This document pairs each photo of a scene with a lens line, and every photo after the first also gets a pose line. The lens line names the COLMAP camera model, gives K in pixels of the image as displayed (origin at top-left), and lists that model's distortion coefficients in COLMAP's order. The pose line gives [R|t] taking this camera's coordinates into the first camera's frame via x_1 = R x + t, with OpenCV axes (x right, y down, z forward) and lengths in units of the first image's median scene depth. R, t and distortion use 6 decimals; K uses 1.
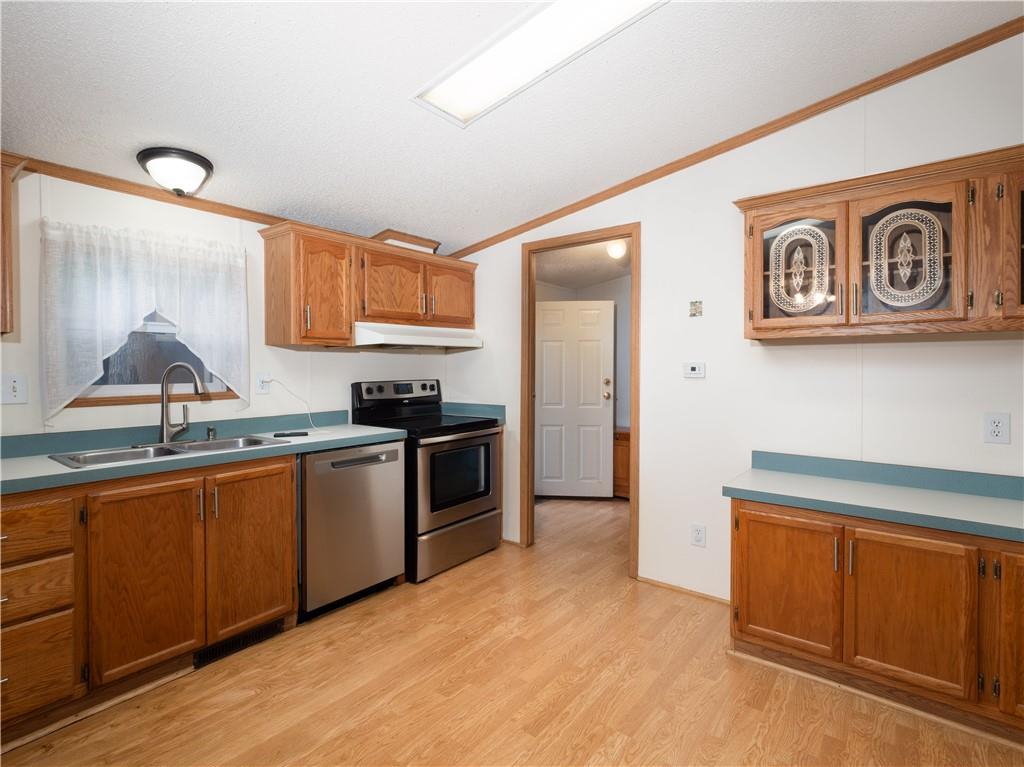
lens RADIAL K [[495.7, 0, 512.0], [0, 495.7, 383.5], [0, 0, 1]] dist [-0.002683, -0.000795]
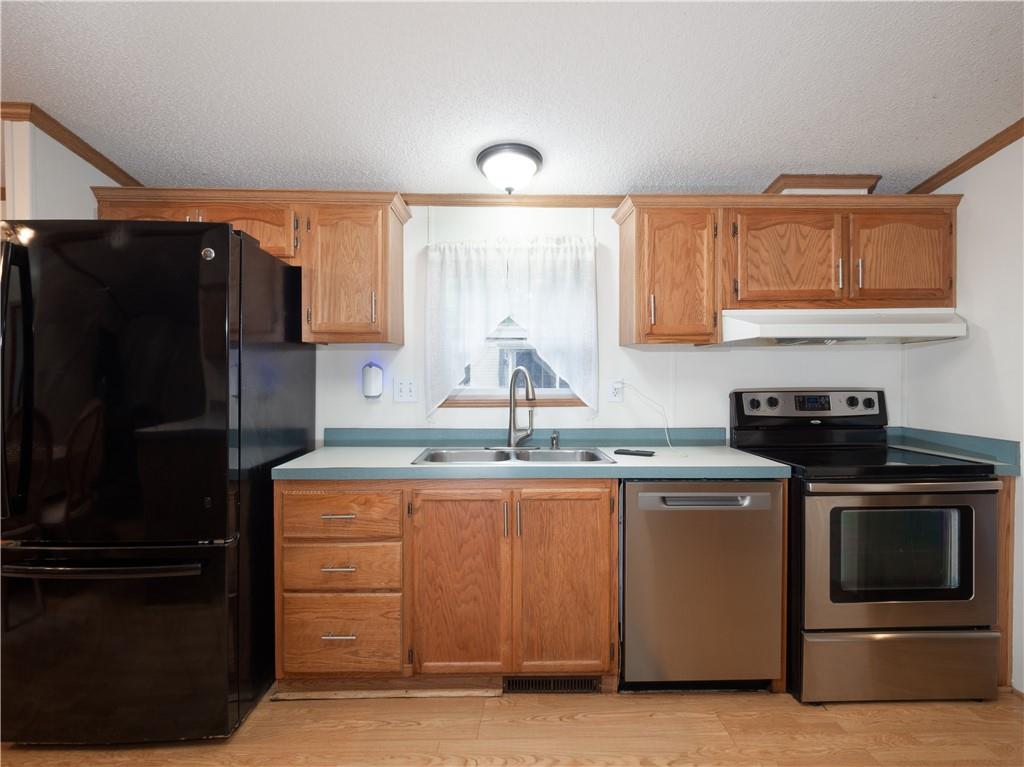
lens RADIAL K [[519.7, 0, 512.0], [0, 519.7, 383.5], [0, 0, 1]] dist [0.002667, -0.000473]
pose [[0.640664, 0.014173, -0.767690, 0.087069], [-0.025311, 0.999676, -0.002668, -0.004975], [0.767404, 0.021140, 0.640815, 0.277860]]
